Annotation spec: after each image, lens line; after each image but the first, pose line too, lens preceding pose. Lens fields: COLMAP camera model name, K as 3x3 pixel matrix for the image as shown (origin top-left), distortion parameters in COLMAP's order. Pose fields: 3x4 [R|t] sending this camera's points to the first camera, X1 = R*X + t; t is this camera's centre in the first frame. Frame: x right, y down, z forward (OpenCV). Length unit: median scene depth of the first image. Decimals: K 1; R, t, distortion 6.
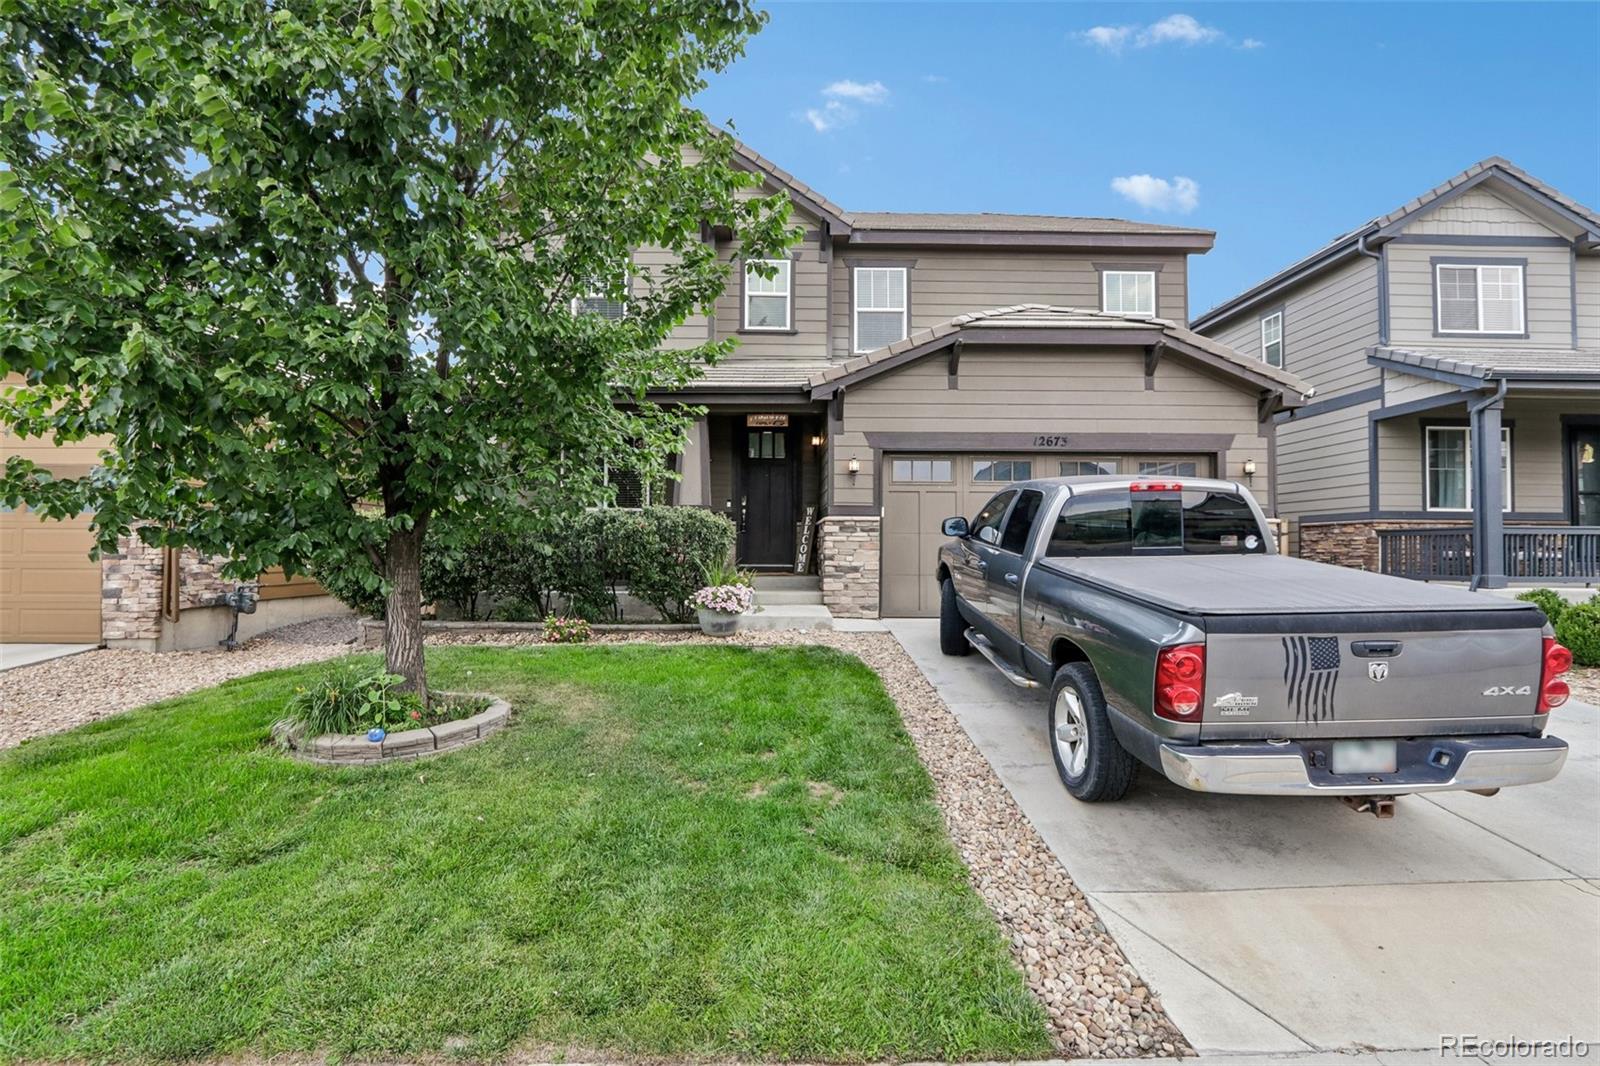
lens RADIAL K [[708.0, 0, 800.0], [0, 708.0, 533.0], [0, 0, 1]] dist [0.001397, 0.000196]
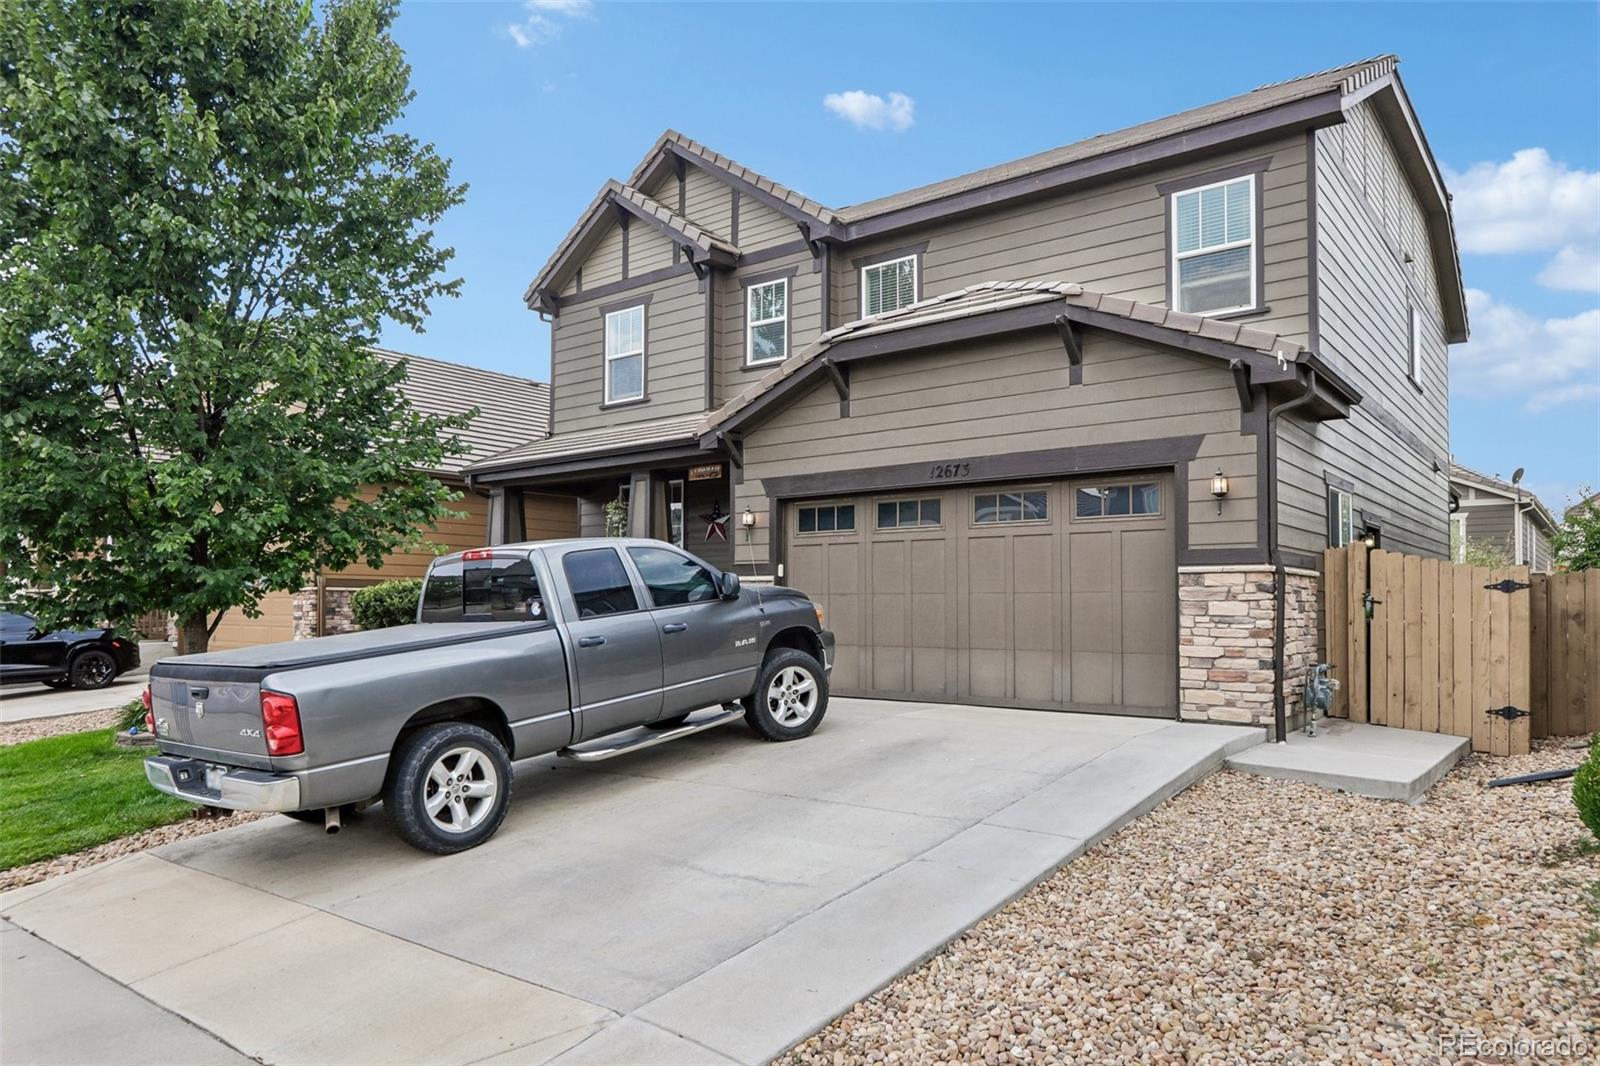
lens RADIAL K [[1046.4, 0, 802.7], [0, 1046.4, 547.3], [0, 0, 1]] dist [-0.002590, -0.000191]
pose [[0.777707, -0.041102, -0.627281, 0.915279], [0.015346, 0.998804, -0.046420, 0.000398], [0.628439, 0.026475, 0.777408, 0.040651]]
